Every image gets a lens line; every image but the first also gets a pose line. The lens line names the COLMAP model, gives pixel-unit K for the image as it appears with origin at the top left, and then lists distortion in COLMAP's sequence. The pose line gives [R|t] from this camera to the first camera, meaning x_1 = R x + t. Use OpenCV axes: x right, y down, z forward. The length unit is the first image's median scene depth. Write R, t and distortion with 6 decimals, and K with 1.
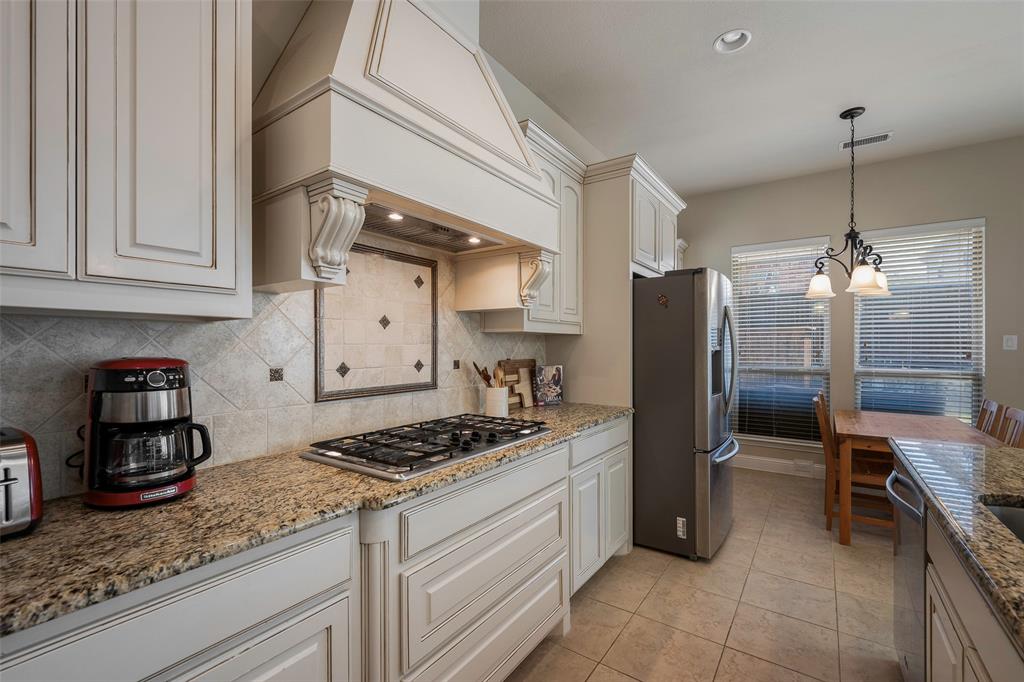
lens RADIAL K [[443.1, 0, 515.2], [0, 443.1, 345.7], [0, 0, 1]] dist [-0.001056, -0.000141]
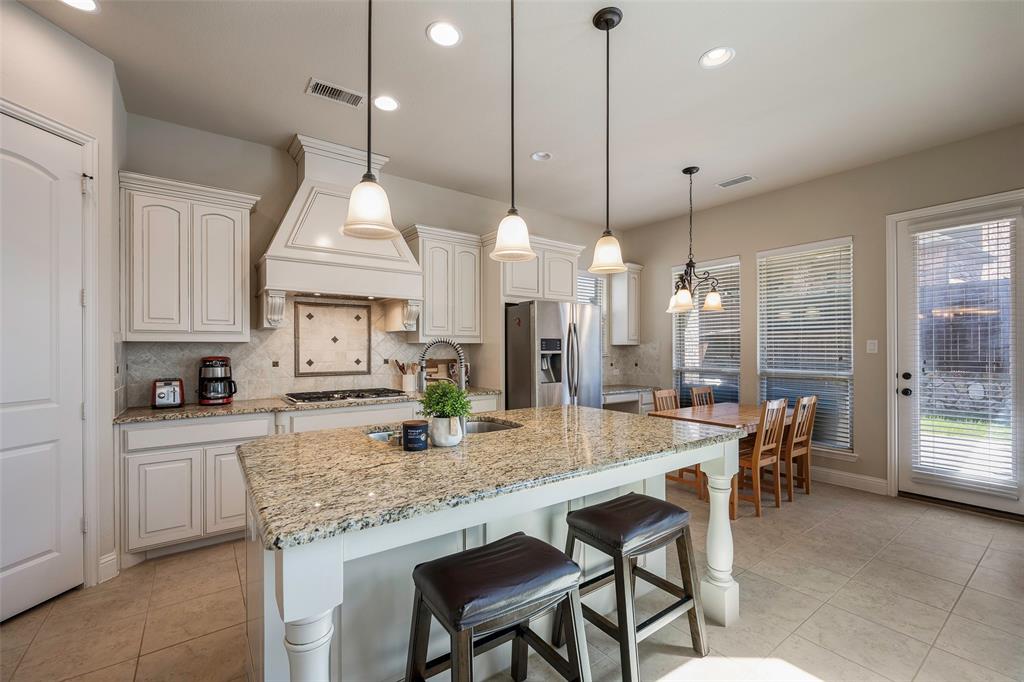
lens RADIAL K [[443.1, 0, 515.2], [0, 443.1, 345.7], [0, 0, 1]] dist [-0.001056, -0.000141]
pose [[0.945211, -0.005521, -0.326415, 1.046136], [0.003688, 0.999974, -0.006235, -0.009139], [0.326440, 0.004689, 0.945206, -0.588485]]
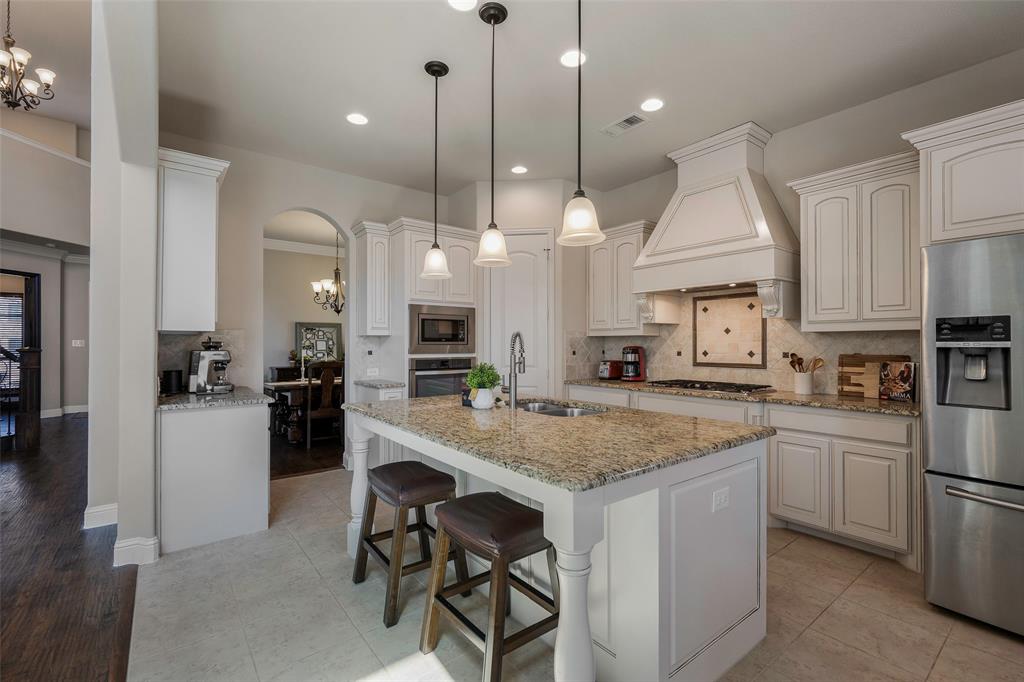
lens RADIAL K [[450.5, 0, 512.0], [0, 450.5, 341.0], [0, 0, 1]] dist [0.000123, 0.000016]
pose [[-0.297858, -0.010097, -0.954557, 1.760470], [-0.003281, 0.999949, -0.009554, 0.013582], [0.954605, 0.000286, -0.297876, 0.621448]]
